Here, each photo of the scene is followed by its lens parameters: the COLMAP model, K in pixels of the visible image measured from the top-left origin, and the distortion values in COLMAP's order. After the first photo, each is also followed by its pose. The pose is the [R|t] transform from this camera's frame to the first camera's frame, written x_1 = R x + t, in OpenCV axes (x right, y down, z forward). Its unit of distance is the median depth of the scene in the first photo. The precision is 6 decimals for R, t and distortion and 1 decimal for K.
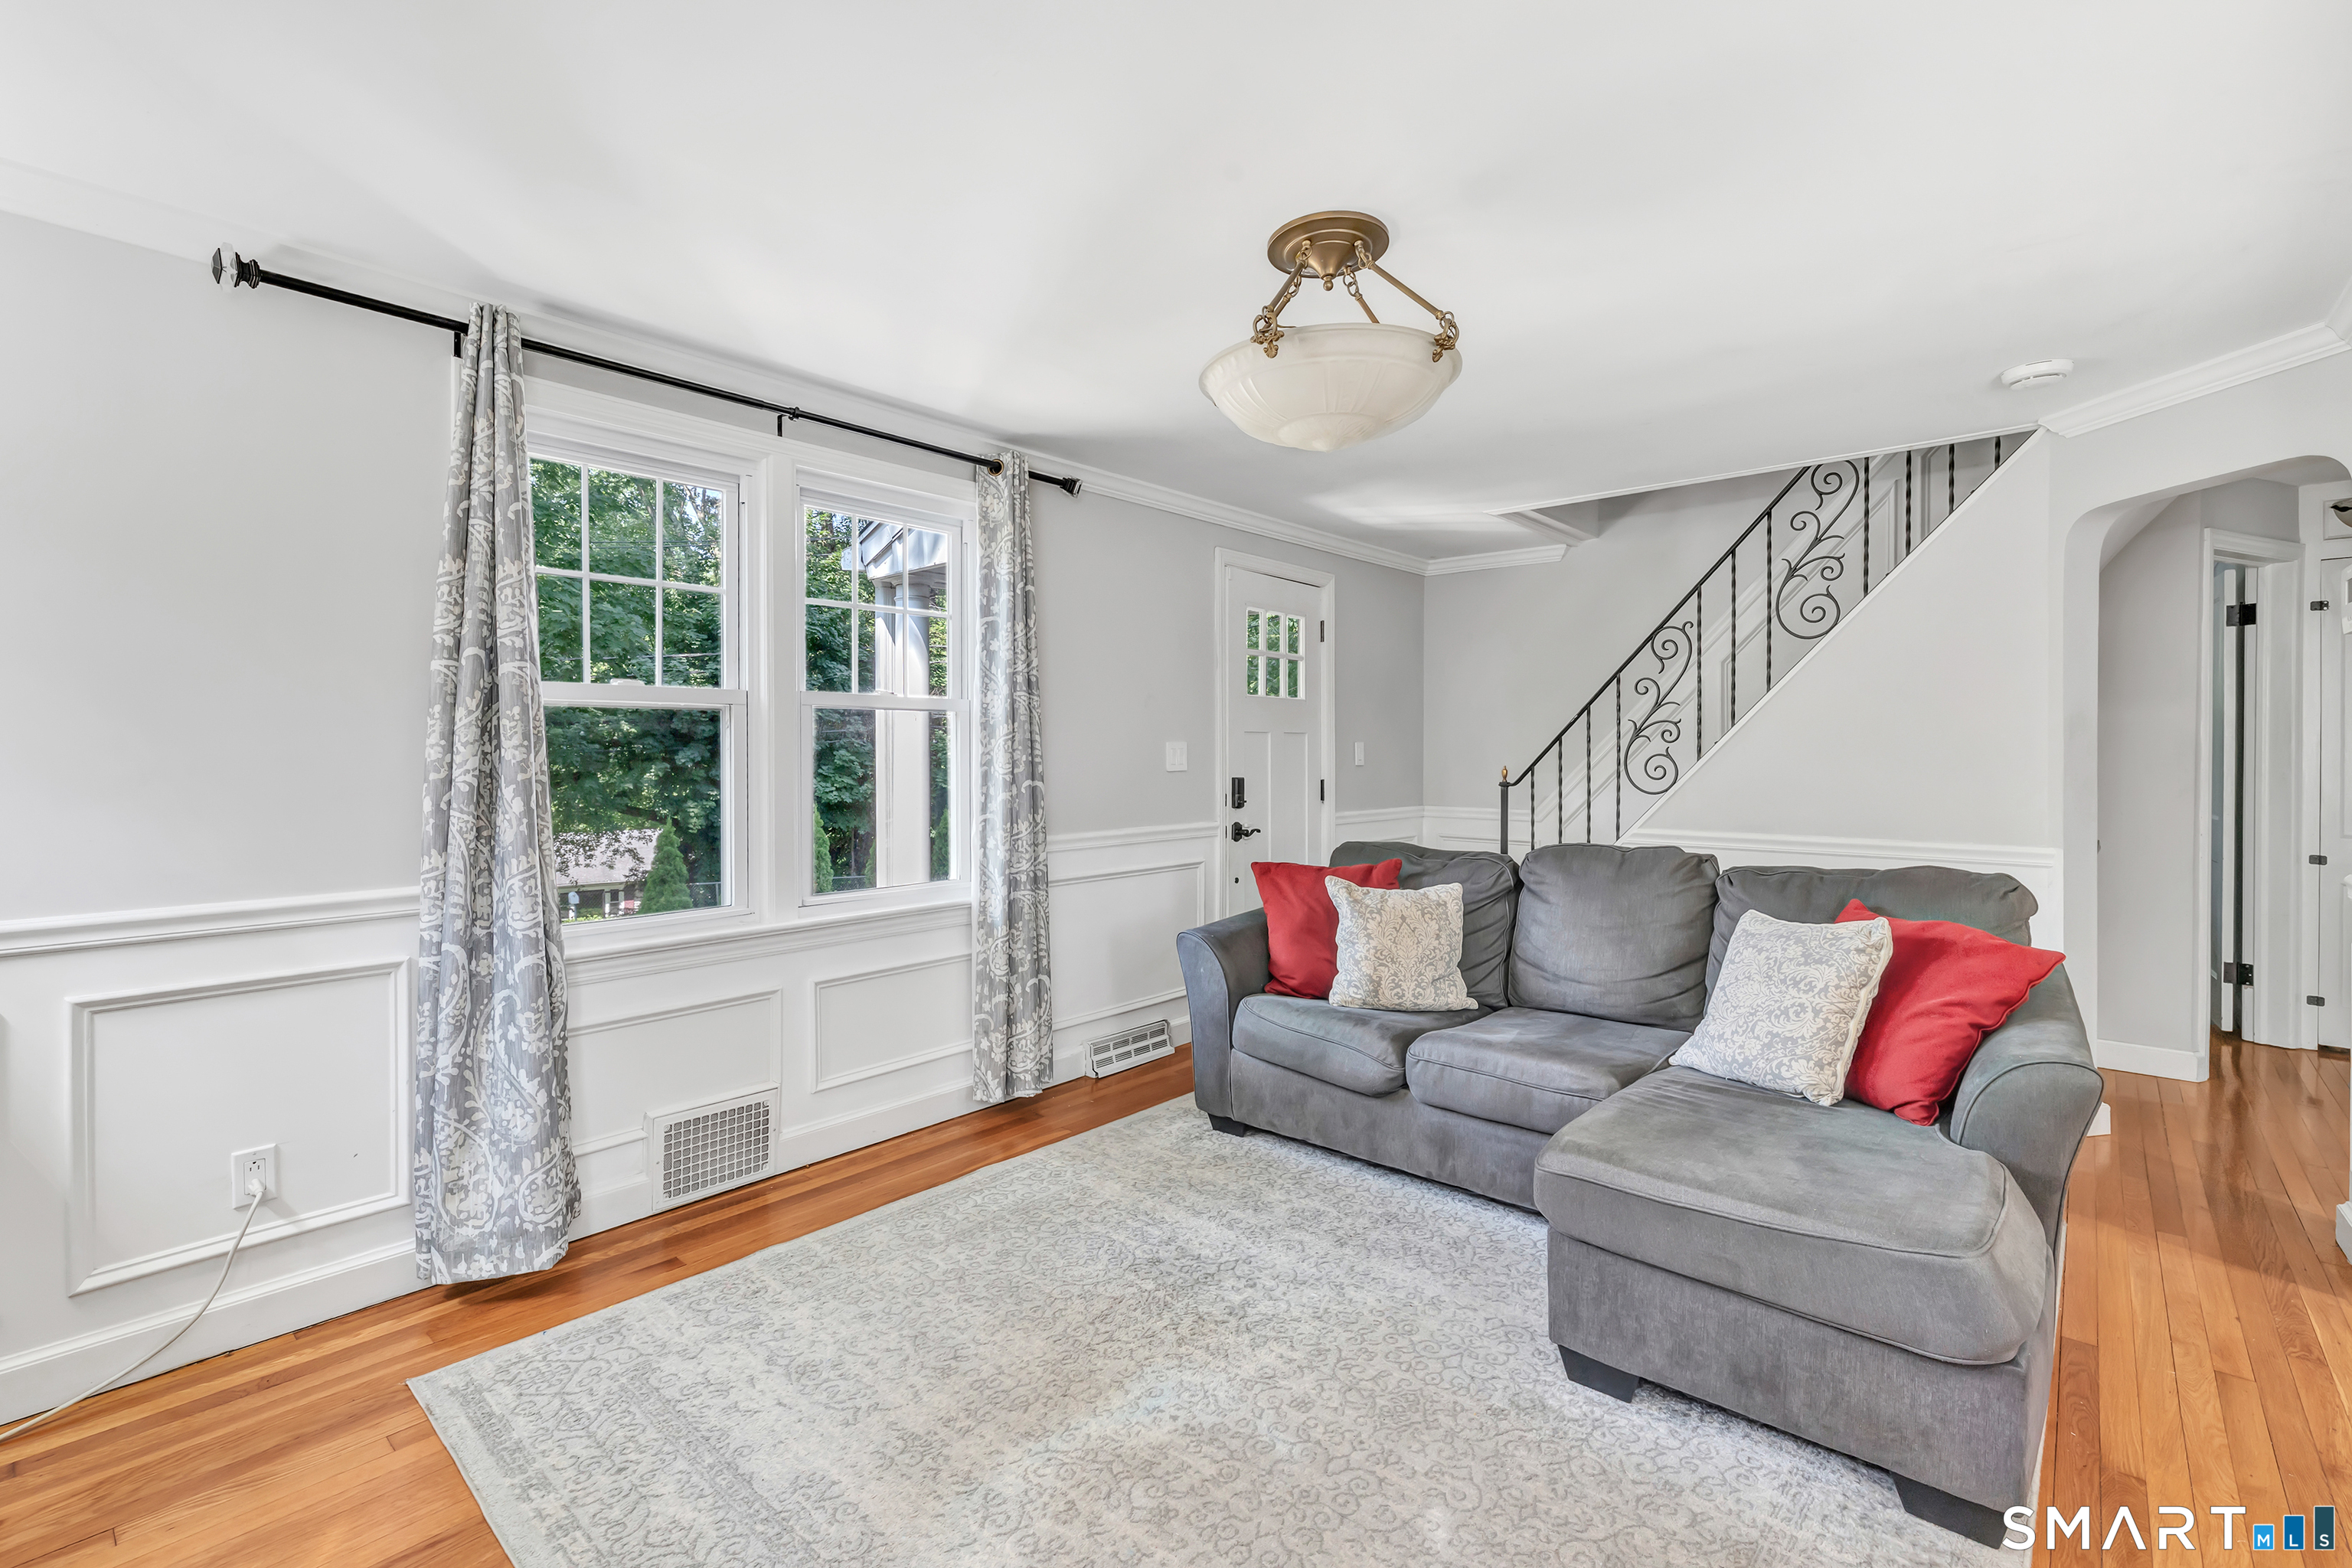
lens RADIAL K [[1031.8, 0, 1214.6], [0, 1031.8, 740.4], [0, 0, 1]] dist [0.000899, 0.000644]
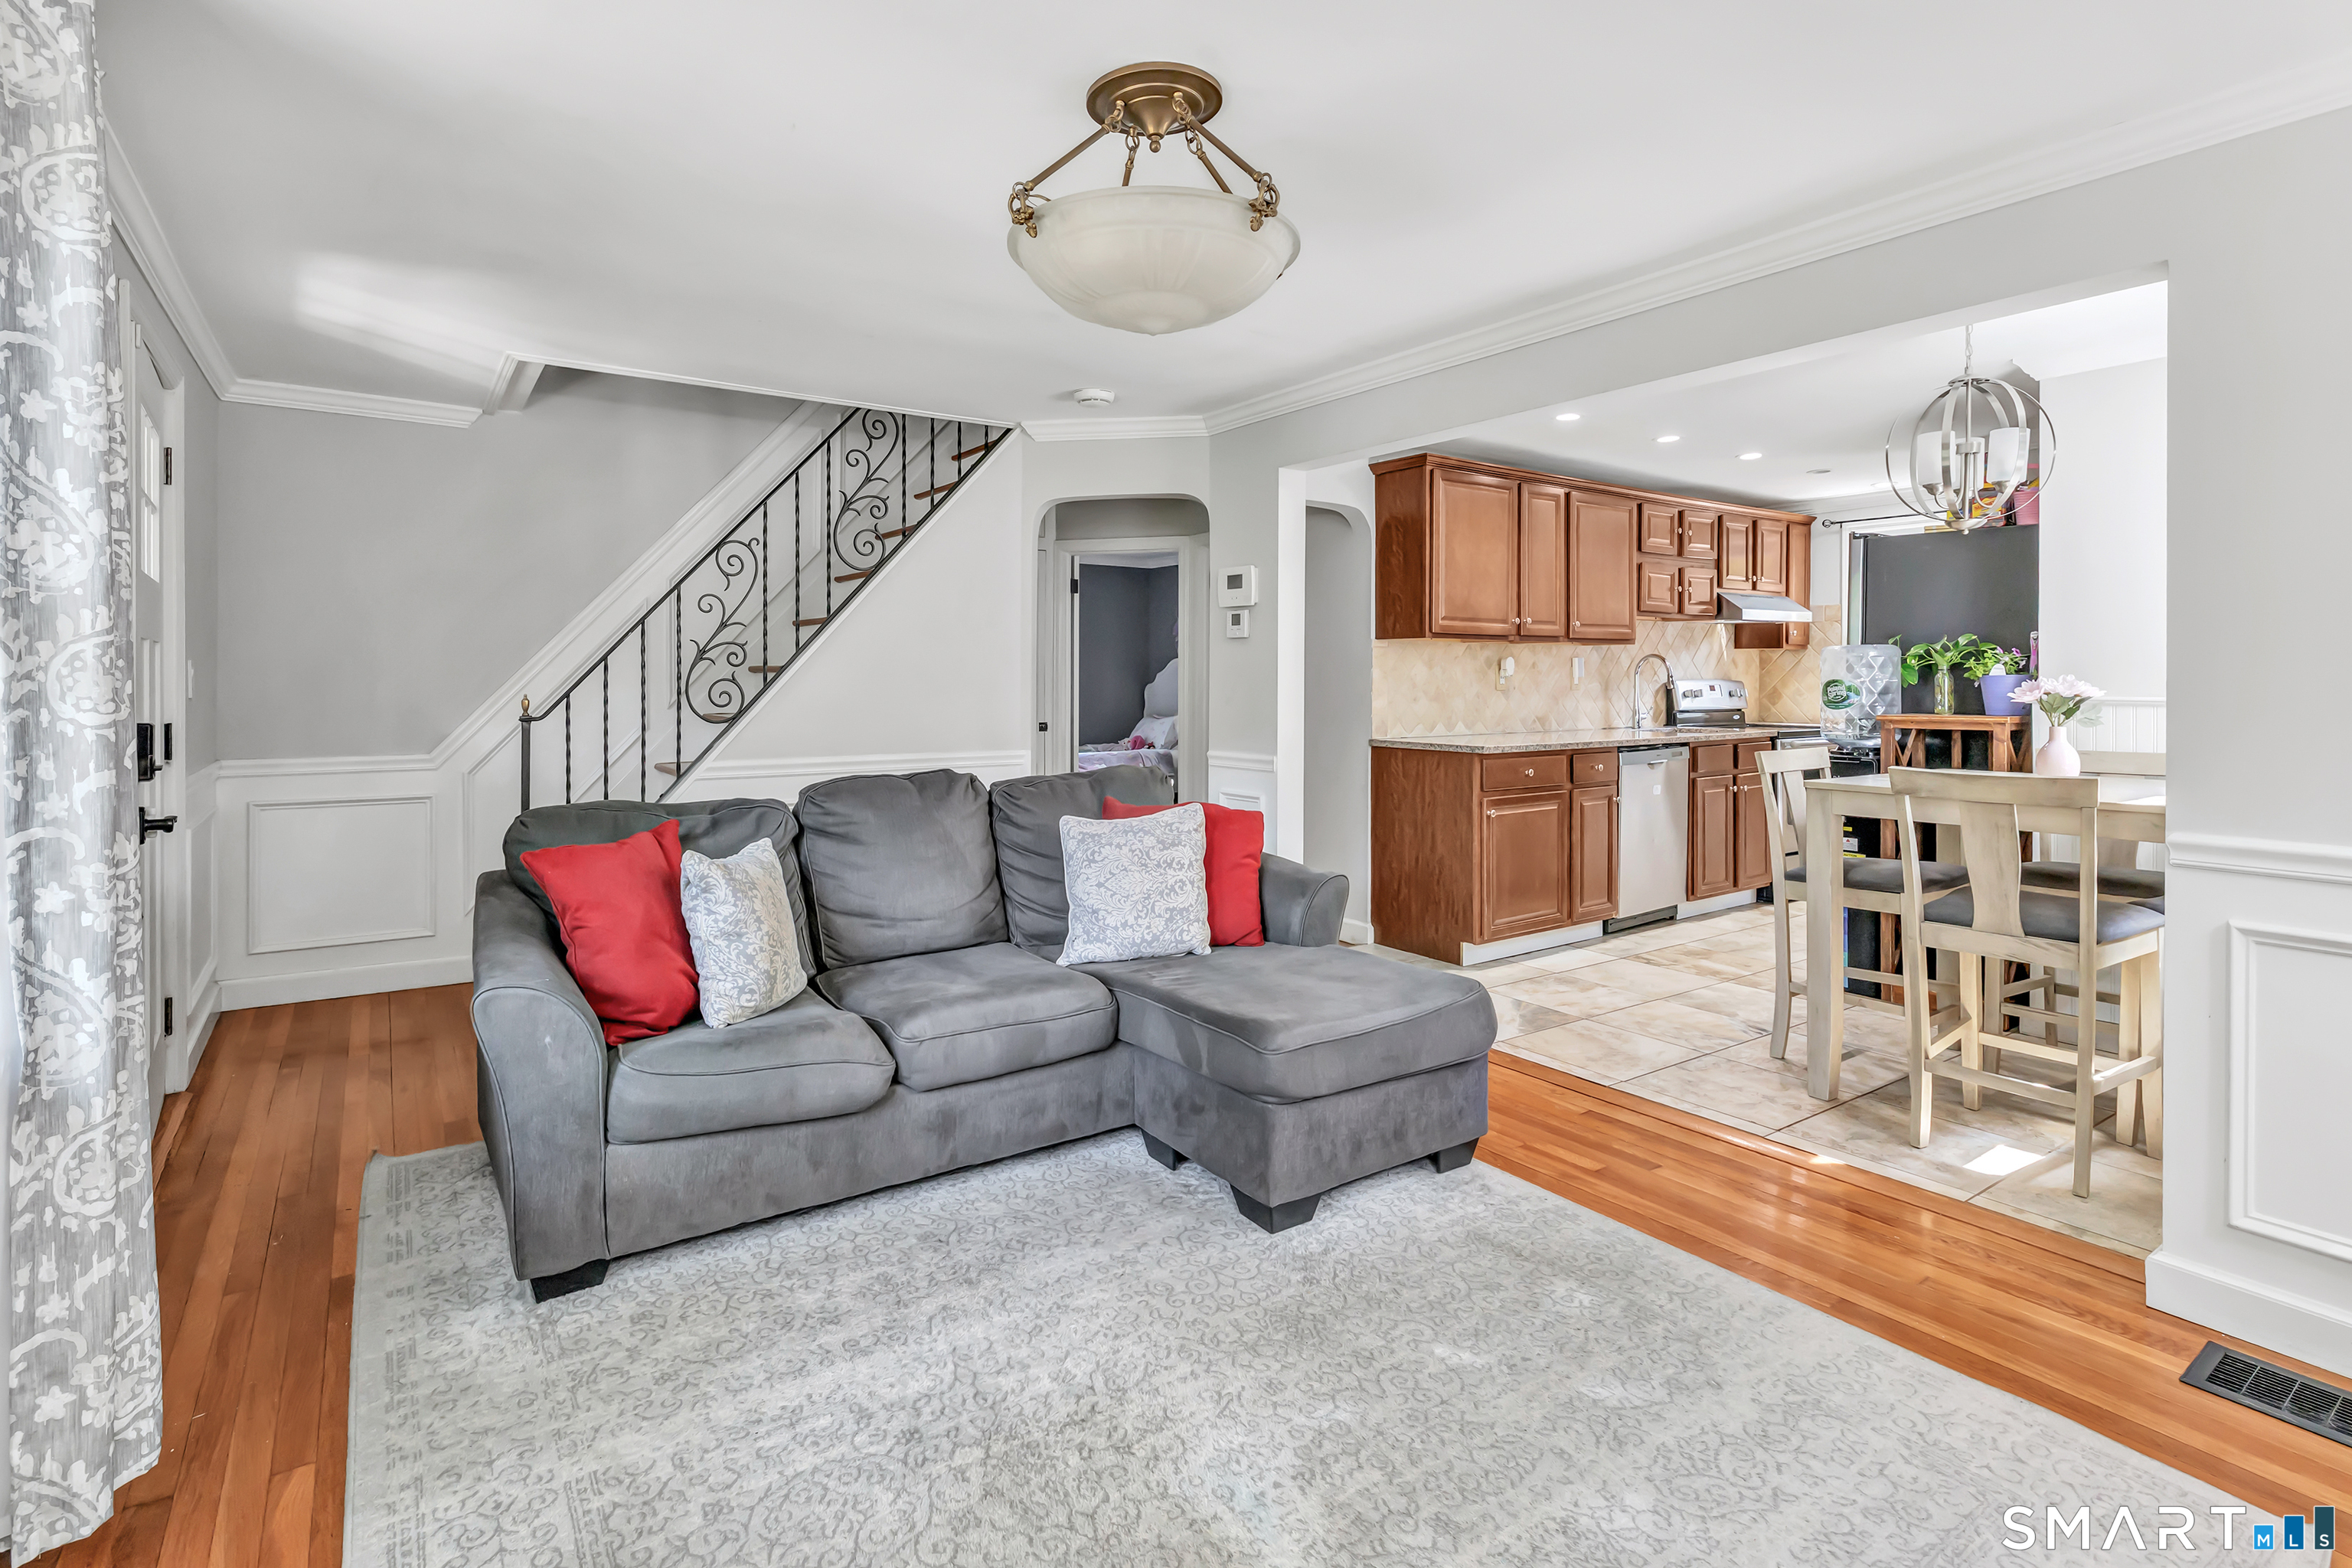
lens RADIAL K [[1094.1, 0, 1140.2], [0, 1094.1, 673.4], [0, 0, 1]] dist [-0.001156, 0.000097]
pose [[0.292699, 0.005521, 0.956189, -0.546123], [-0.011604, 0.999930, -0.002222, 0.008573], [-0.956134, -0.010445, 0.292742, 0.516697]]
